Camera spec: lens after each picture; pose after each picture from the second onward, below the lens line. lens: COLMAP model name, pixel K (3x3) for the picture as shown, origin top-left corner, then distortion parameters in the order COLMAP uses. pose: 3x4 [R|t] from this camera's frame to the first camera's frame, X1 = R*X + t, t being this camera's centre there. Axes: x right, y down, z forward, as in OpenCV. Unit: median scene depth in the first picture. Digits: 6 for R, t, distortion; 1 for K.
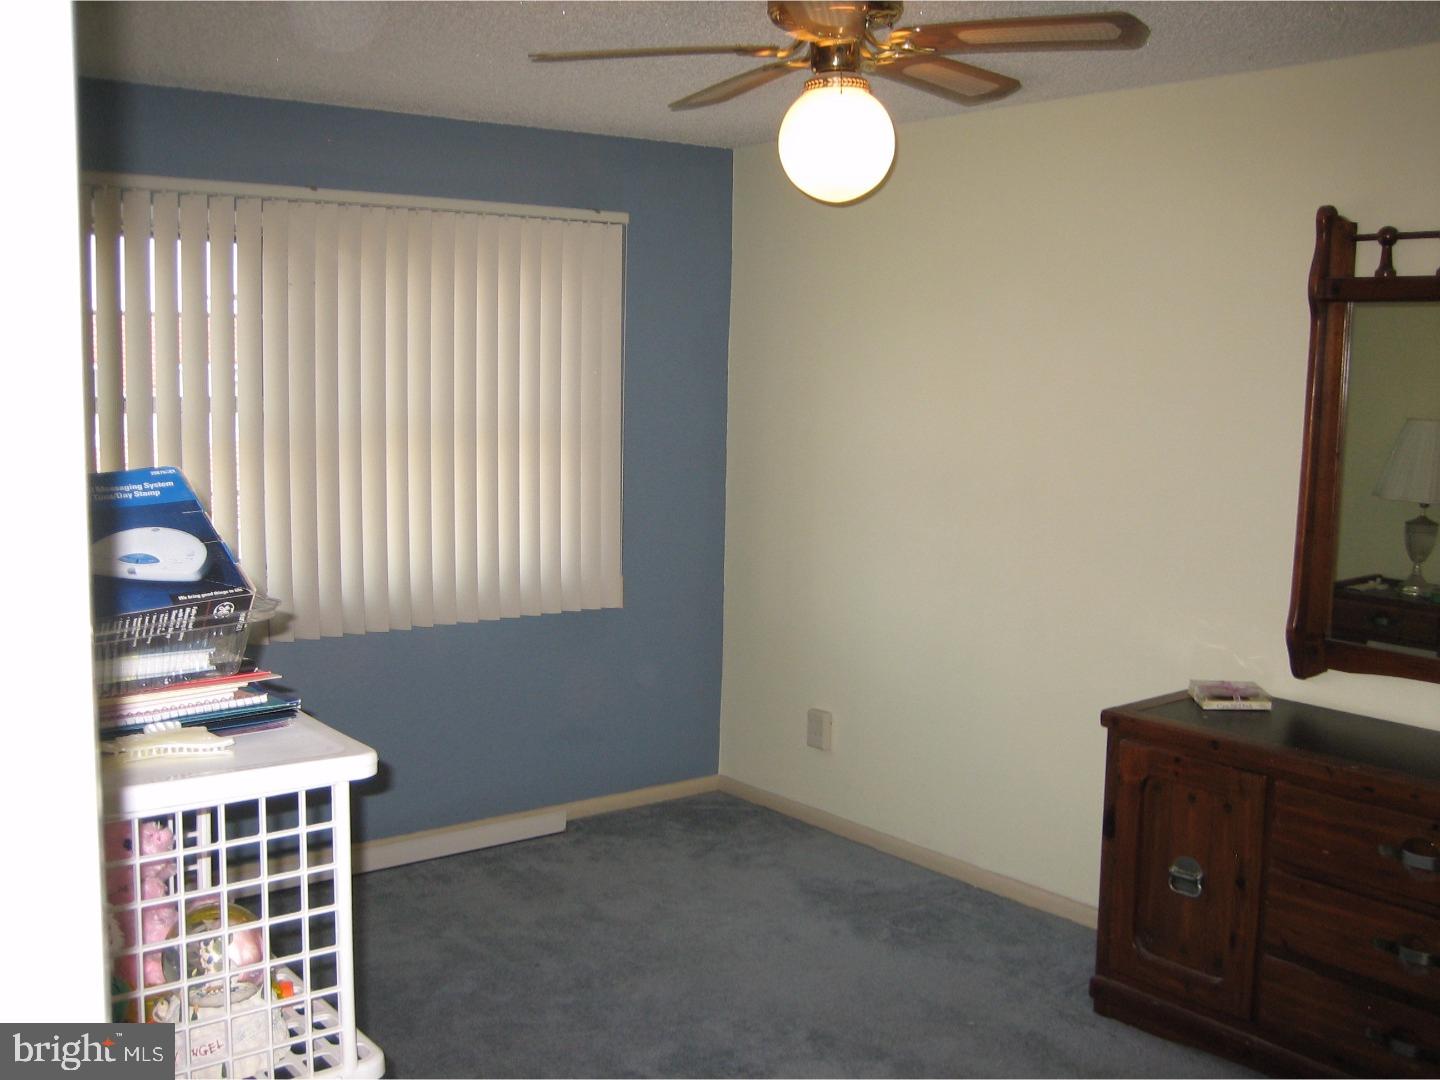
lens RADIAL K [[1496.2, 0, 720.0], [0, 1496.2, 540.0], [0, 0, 1]] dist [-0.142487, 0.172127]
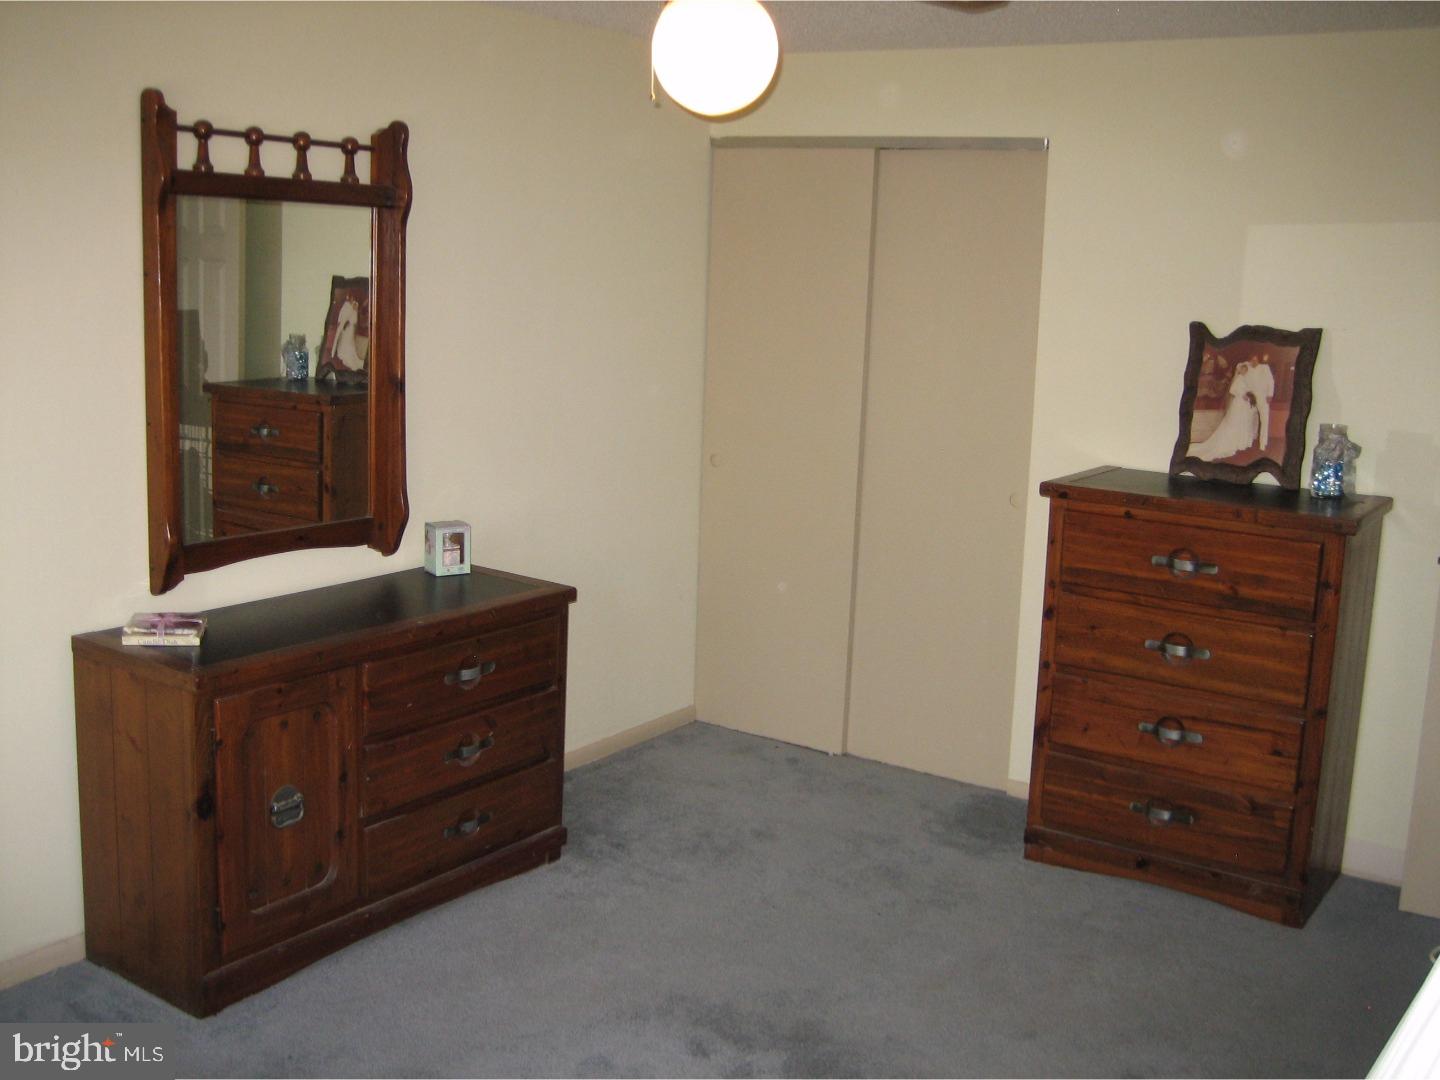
lens RADIAL K [[1496.2, 0, 720.0], [0, 1496.2, 540.0], [0, 0, 1]] dist [-0.142487, 0.172127]
pose [[-0.307797, -0.193913, 0.931482, -0.633385], [0.075850, 0.970894, 0.227181, -0.136504], [-0.948424, 0.140578, -0.284130, 0.986404]]
